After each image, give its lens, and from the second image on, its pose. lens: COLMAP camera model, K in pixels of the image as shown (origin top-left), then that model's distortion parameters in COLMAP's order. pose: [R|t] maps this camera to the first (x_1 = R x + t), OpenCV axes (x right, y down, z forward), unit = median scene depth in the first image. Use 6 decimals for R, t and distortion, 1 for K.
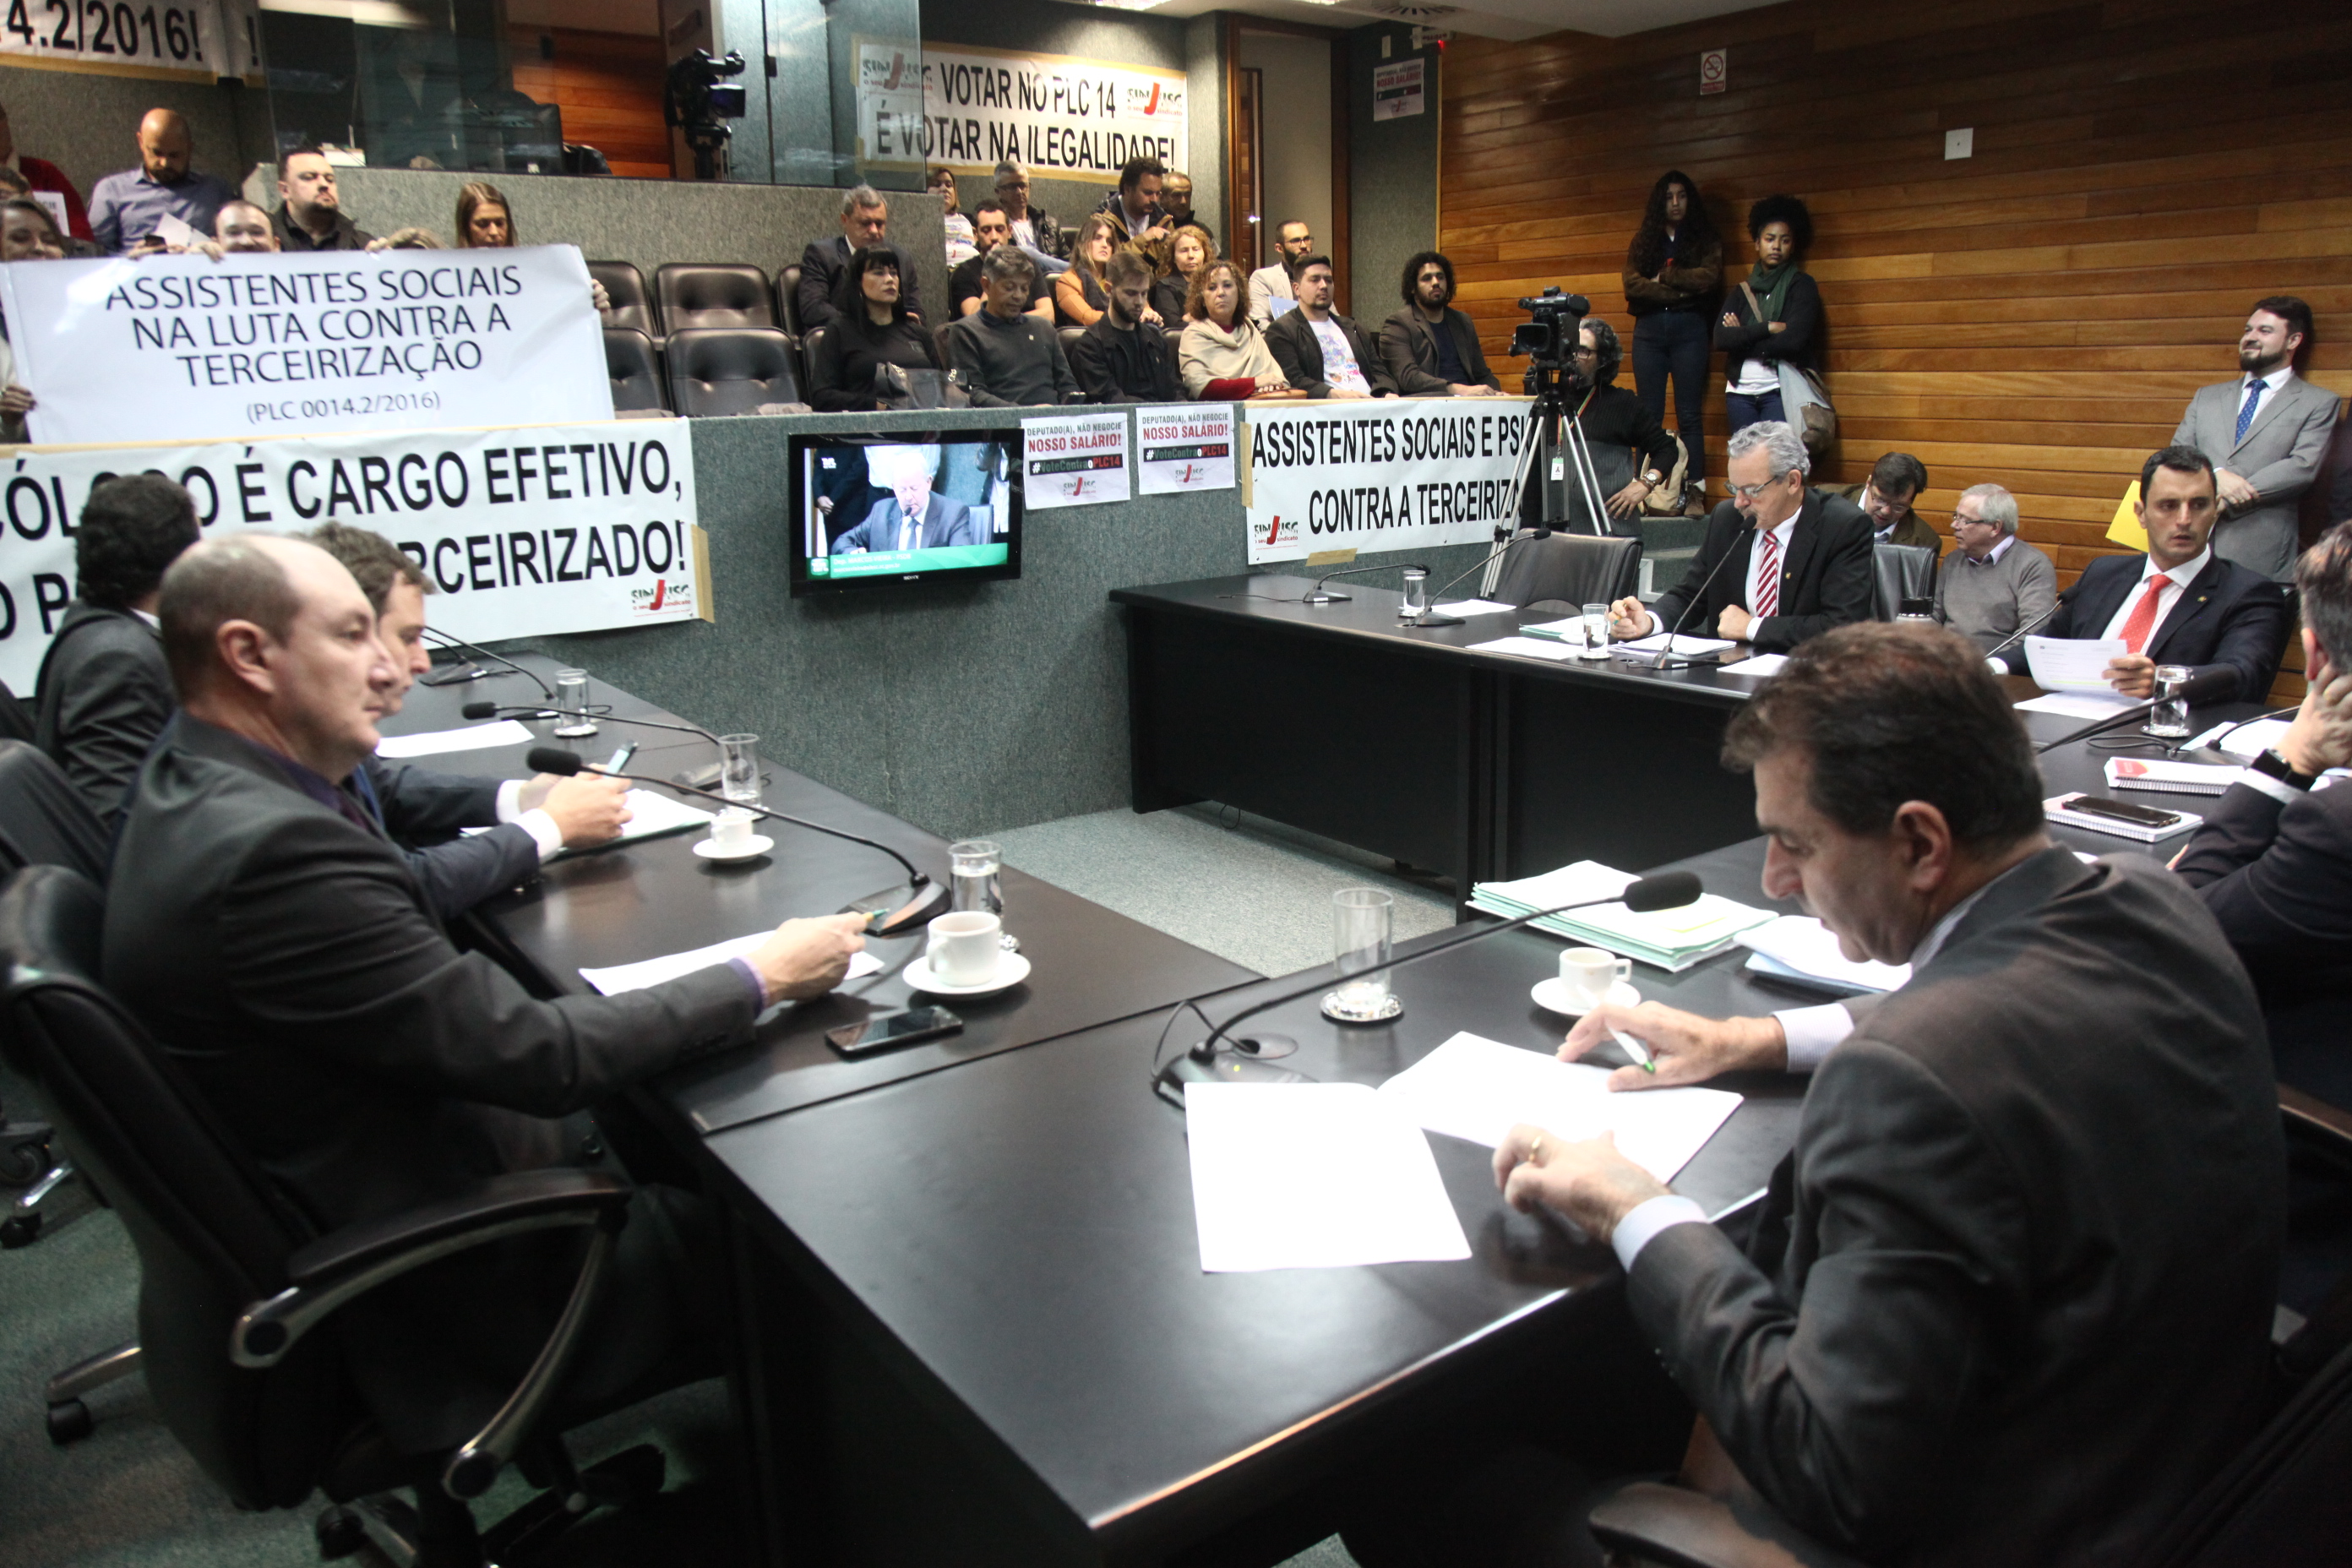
lens RADIAL K [[1629.9, 0, 1212.4], [0, 1629.9, 776.8], [0, 0, 1]] dist [-0.105388, 0.063402]
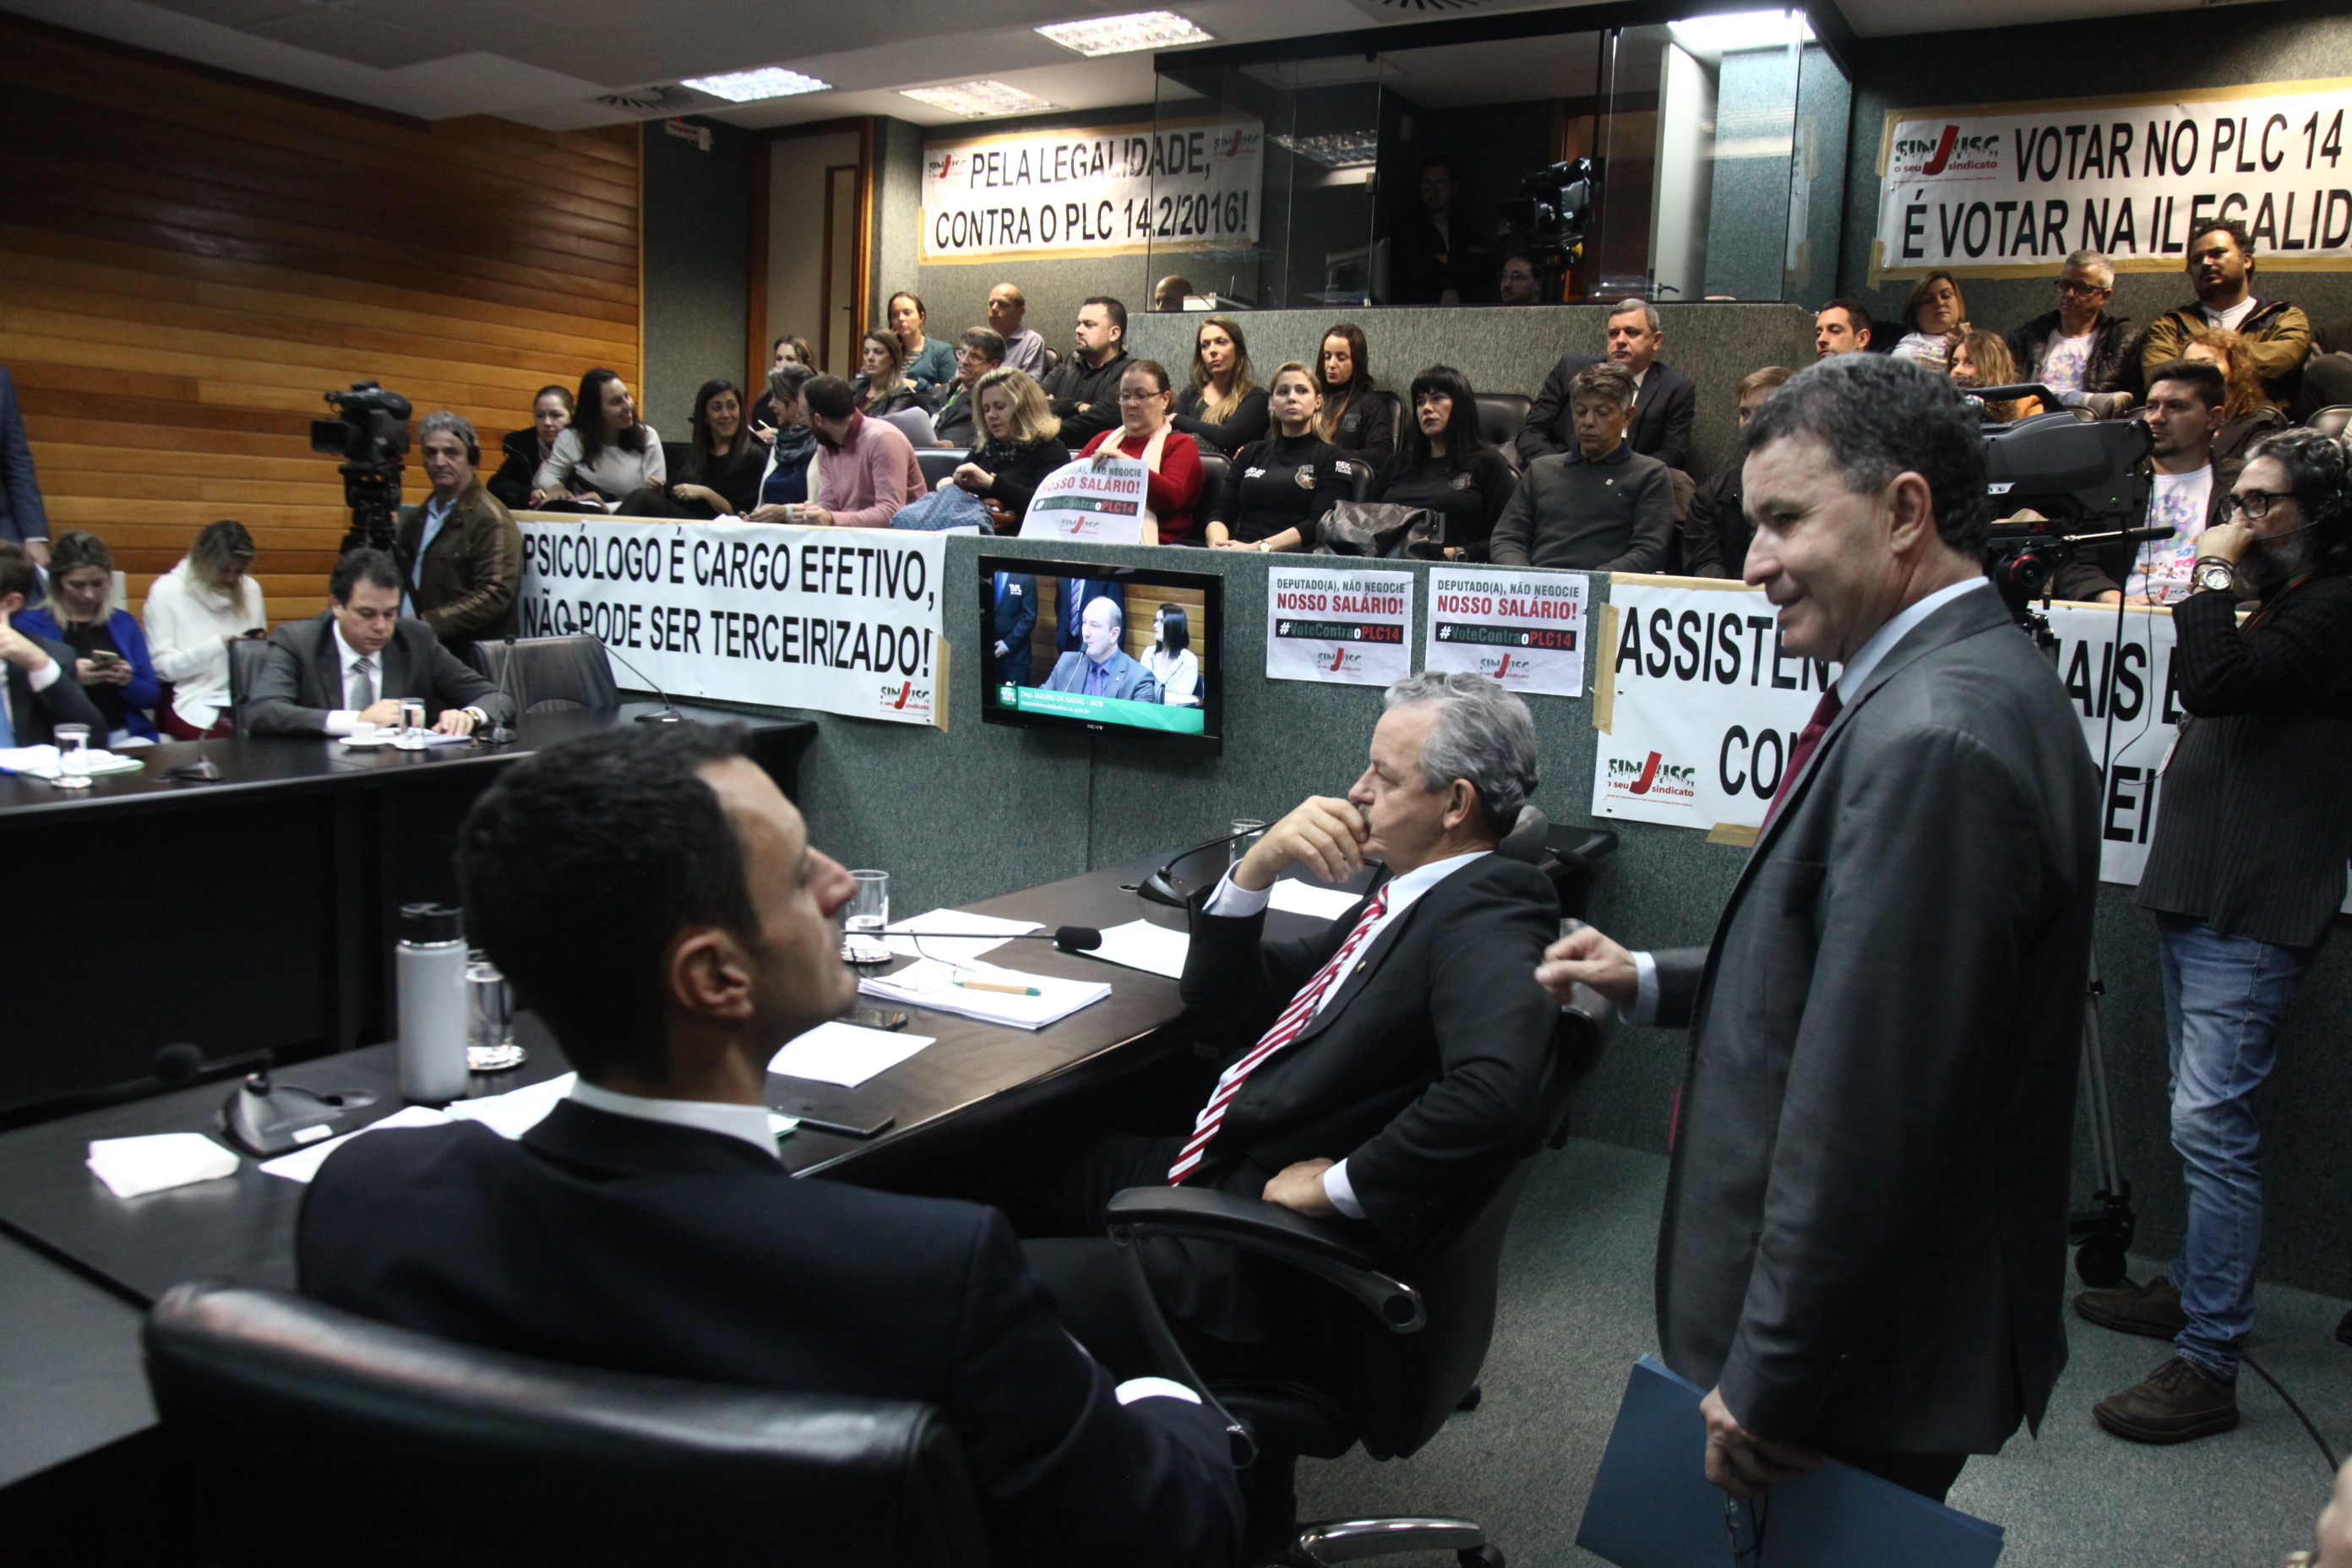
lens RADIAL K [[1629.9, 0, 1207.2], [0, 1629.9, 792.8], [0, 0, 1]] dist [-0.105388, 0.063402]
pose [[0.383993, 0.186803, -0.904242, 0.598222], [-0.268369, 0.959622, 0.084279, -0.164795], [0.883475, 0.210308, 0.418620, 0.628617]]
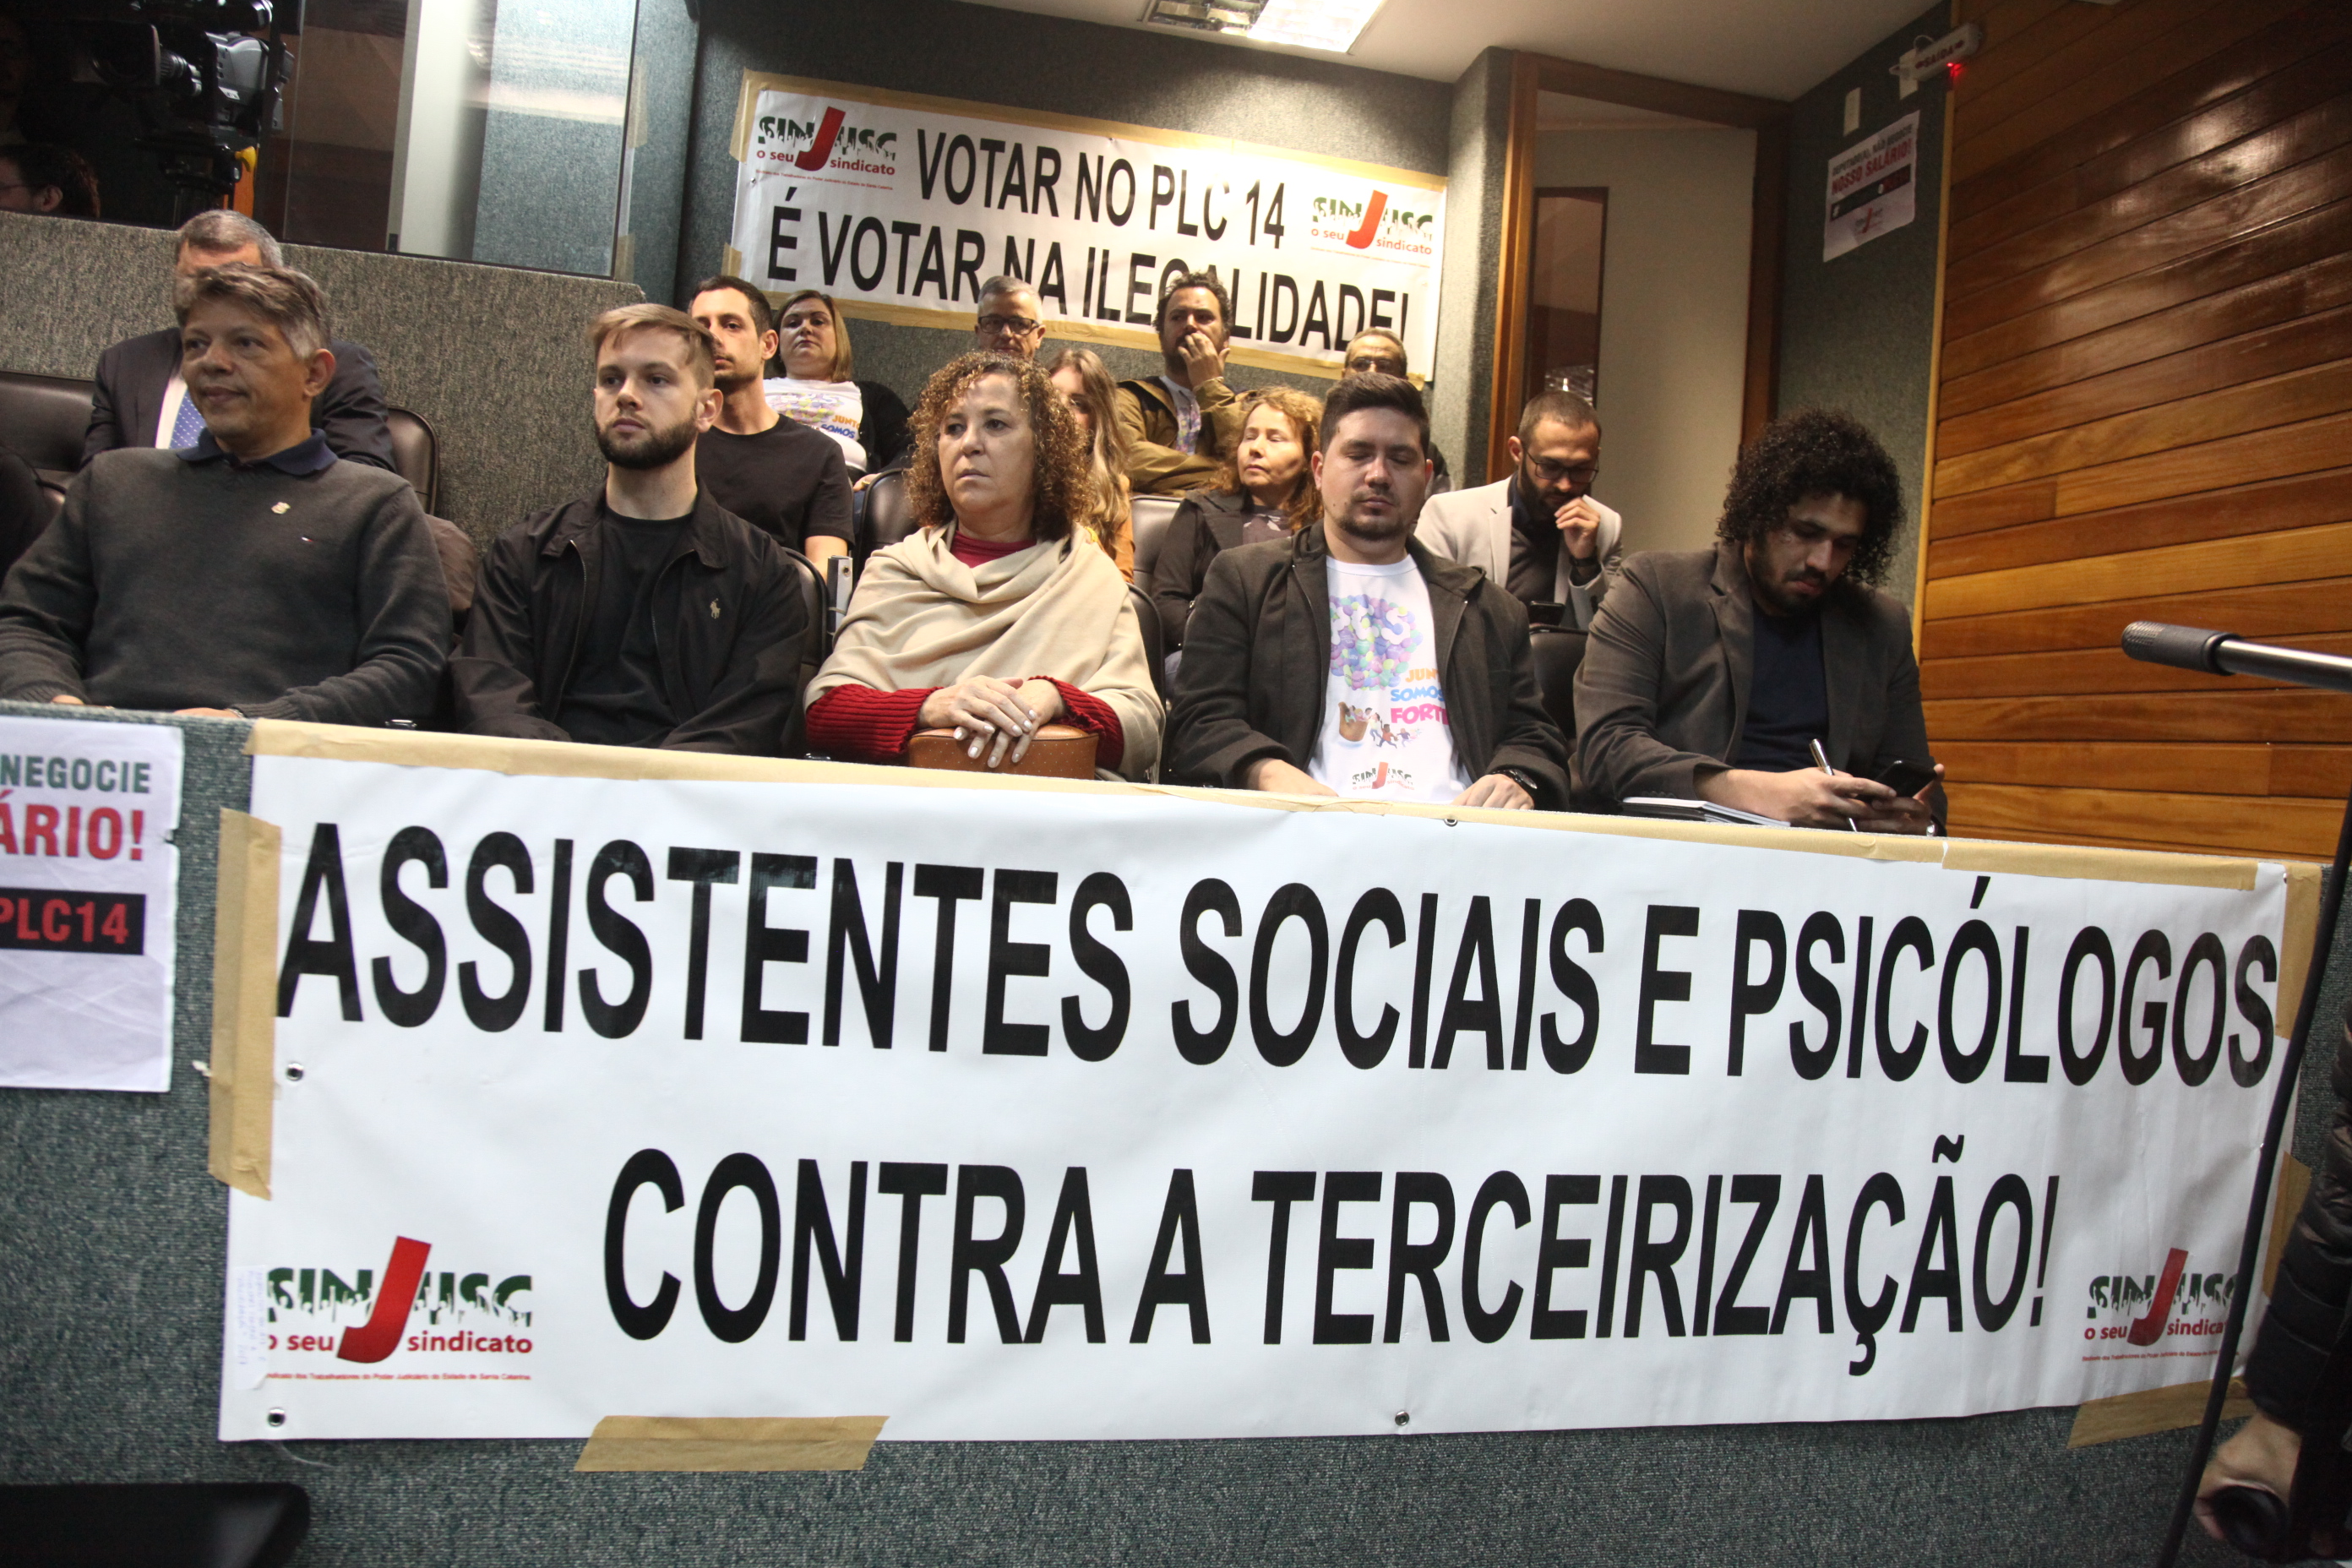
lens RADIAL K [[1629.9, 0, 1207.3], [0, 1629.9, 752.3], [0, 0, 1]] dist [-0.105388, 0.063402]
pose [[0.905522, 0.084396, -0.415820, 0.242448], [-0.185868, 0.959885, -0.209939, -0.216490], [0.381422, 0.267392, 0.884884, 0.901602]]
